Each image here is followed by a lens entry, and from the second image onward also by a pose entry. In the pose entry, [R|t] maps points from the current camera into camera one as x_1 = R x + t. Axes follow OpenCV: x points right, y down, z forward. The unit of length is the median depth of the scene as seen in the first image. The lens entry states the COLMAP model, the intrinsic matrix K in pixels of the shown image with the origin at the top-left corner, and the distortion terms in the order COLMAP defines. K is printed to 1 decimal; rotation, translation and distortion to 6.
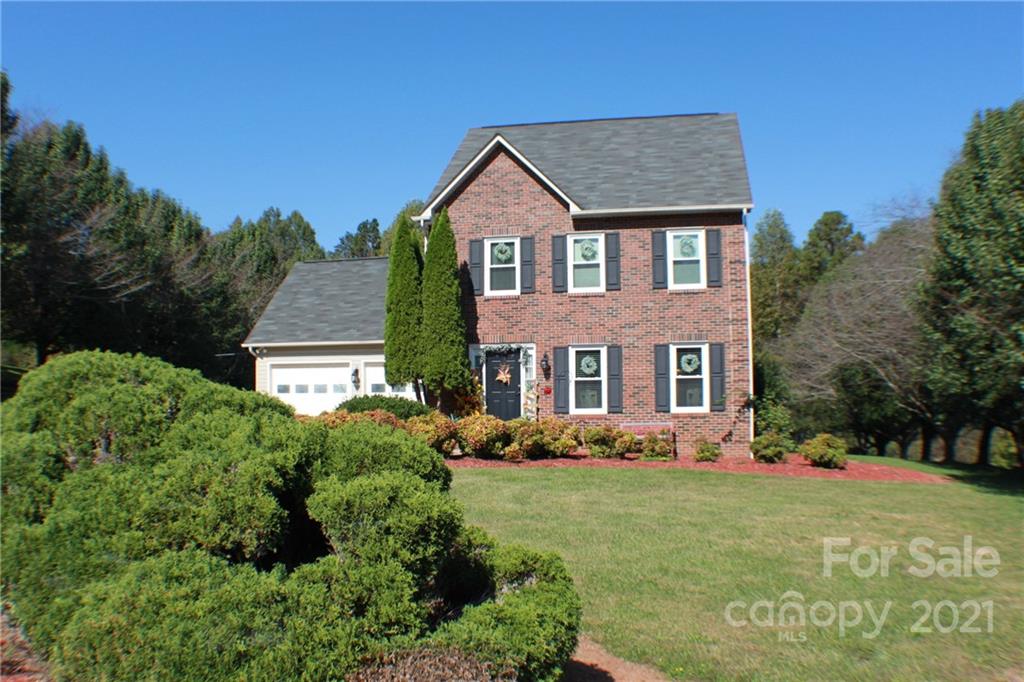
lens RADIAL K [[899.3, 0, 529.4], [0, 899.3, 352.7], [0, 0, 1]] dist [-0.327876, 0.105621]
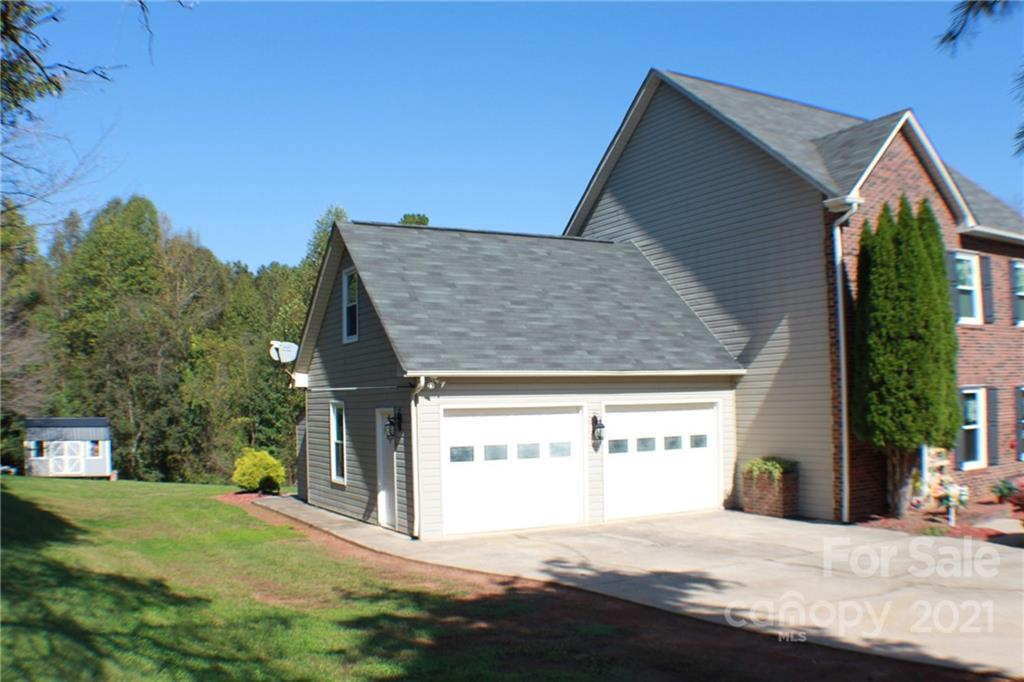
lens RADIAL K [[935.2, 0, 538.5], [0, 935.2, 352.9], [0, 0, 1]] dist [-0.326262, 0.102705]
pose [[0.754199, 0.029309, 0.655991, -0.770088], [-0.025810, 0.999555, -0.014984, -0.017443], [-0.656138, -0.005630, 0.754620, 0.655232]]
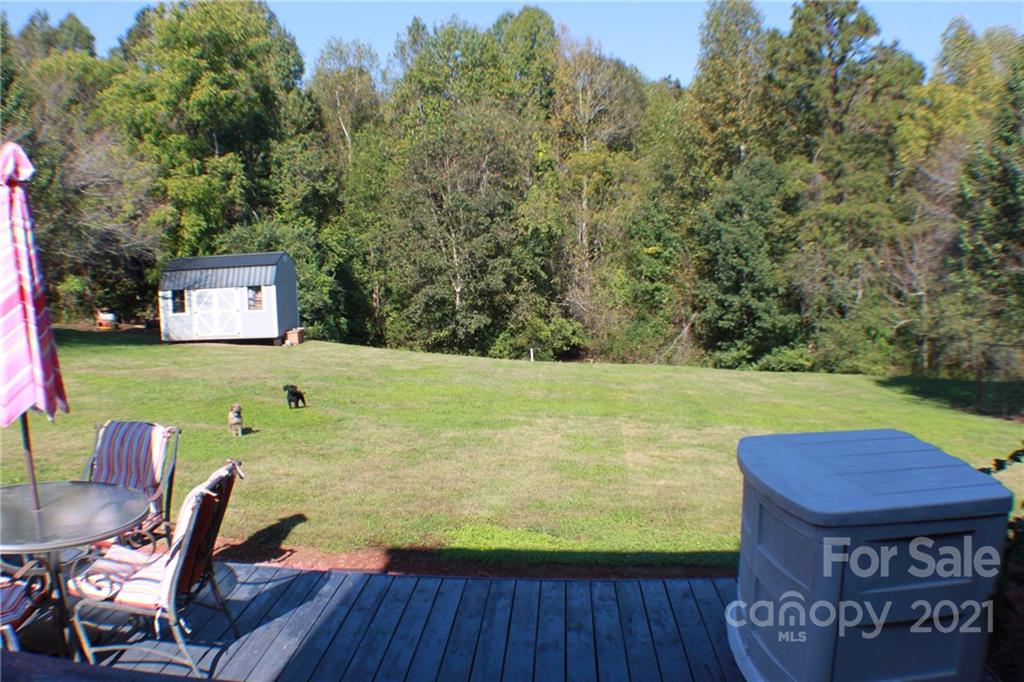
lens RADIAL K [[865.9, 0, 512.0], [0, 865.9, 341.0], [0, 0, 1]] dist [-0.325266, 0.087663]
pose [[0.991162, -0.034791, 0.128016, 0.054185], [0.012710, 0.985463, 0.169412, 0.053573], [-0.132049, -0.166288, 0.977196, 1.527037]]
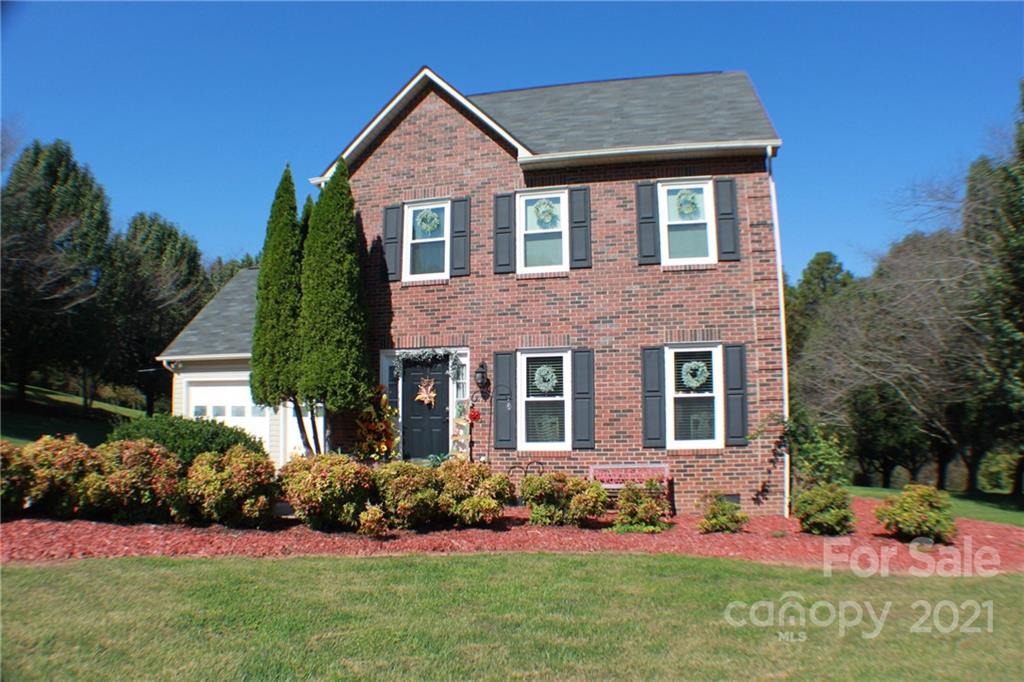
lens RADIAL K [[739.7, 0, 531.4], [0, 739.7, 353.4], [0, 0, 1]] dist [-0.335896, 0.095291]
pose [[0.999066, -0.001893, -0.043173, 0.079428], [-0.000150, 0.998882, -0.047271, 0.021242], [0.043214, 0.047233, 0.997949, 0.438029]]
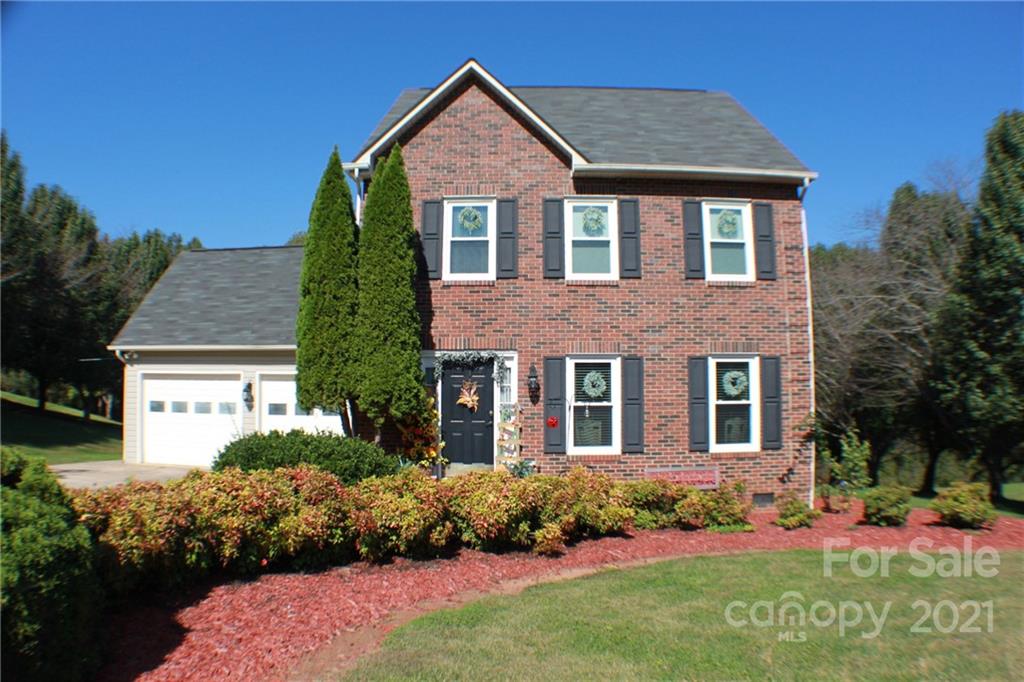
lens RADIAL K [[739.7, 0, 531.4], [0, 739.7, 353.4], [0, 0, 1]] dist [-0.335896, 0.095291]
pose [[0.979926, 0.025758, 0.197693, -0.095101], [-0.019600, 0.999262, -0.033043, 0.009848], [-0.198398, 0.028505, 0.979707, 0.447953]]
